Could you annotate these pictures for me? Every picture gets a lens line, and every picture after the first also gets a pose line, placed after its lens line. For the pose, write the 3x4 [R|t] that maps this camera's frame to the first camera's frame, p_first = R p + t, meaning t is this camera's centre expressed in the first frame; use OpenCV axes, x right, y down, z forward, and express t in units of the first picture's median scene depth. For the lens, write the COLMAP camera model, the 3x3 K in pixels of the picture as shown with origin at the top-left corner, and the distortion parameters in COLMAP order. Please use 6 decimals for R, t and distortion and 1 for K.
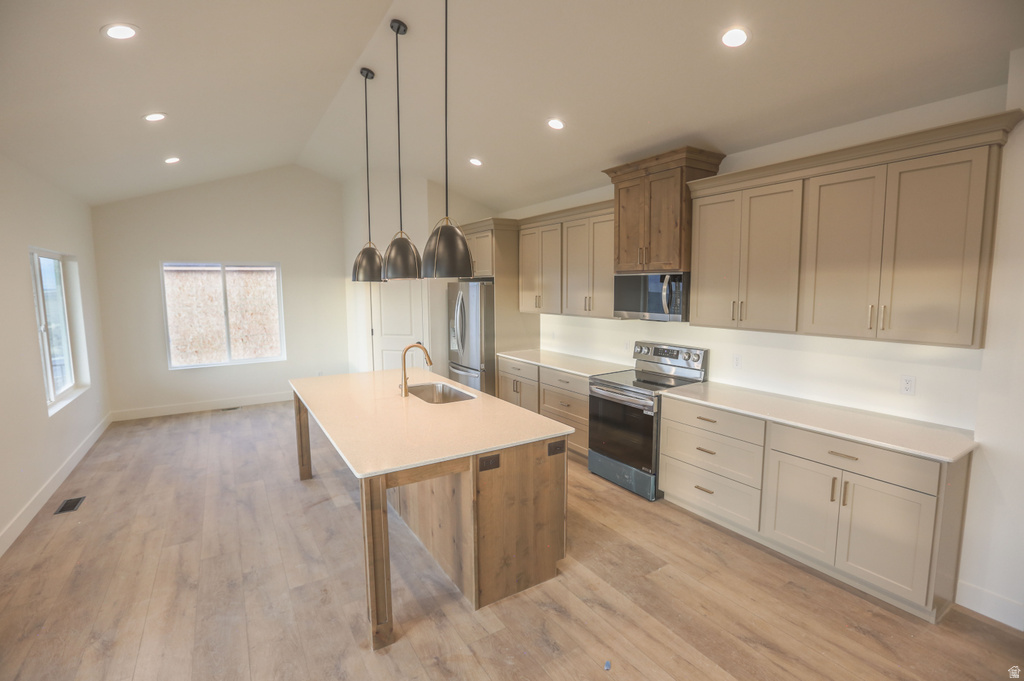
lens RADIAL K [[468.9, 0, 515.1], [0, 468.9, 336.8], [0, 0, 1]] dist [-0.030451, 0.008047]
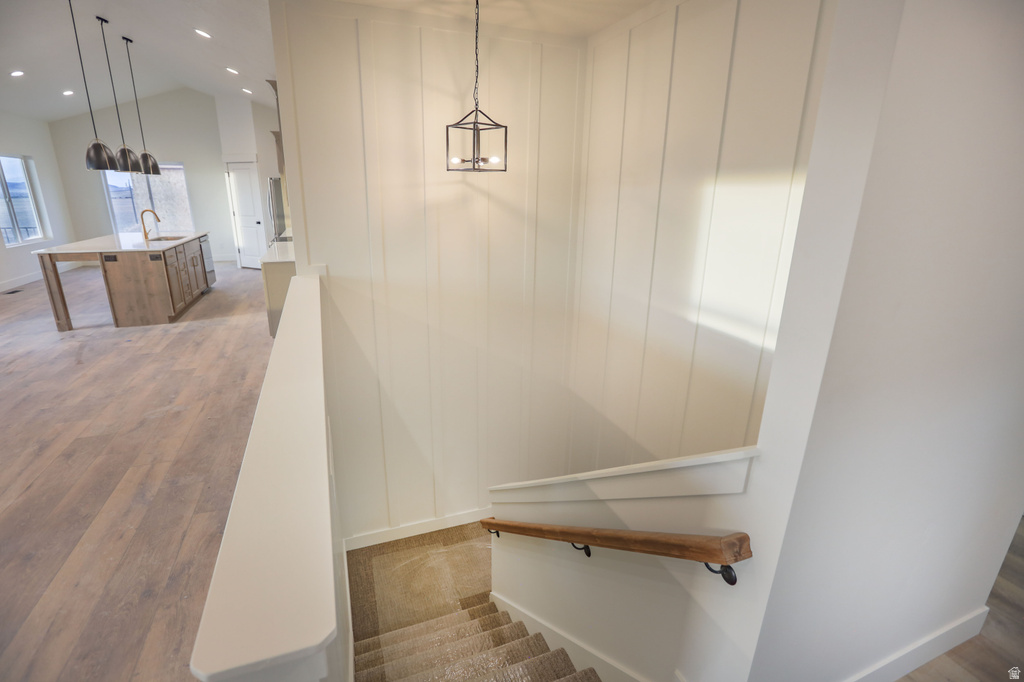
lens RADIAL K [[468.9, 0, 504.4], [0, 468.9, 333.4], [0, 0, 1]] dist [-0.030451, 0.008047]
pose [[0.980724, 0.080135, -0.178208, 1.984116], [-0.046612, 0.981651, 0.184900, 0.124992], [0.189755, -0.173030, 0.966464, -0.706214]]
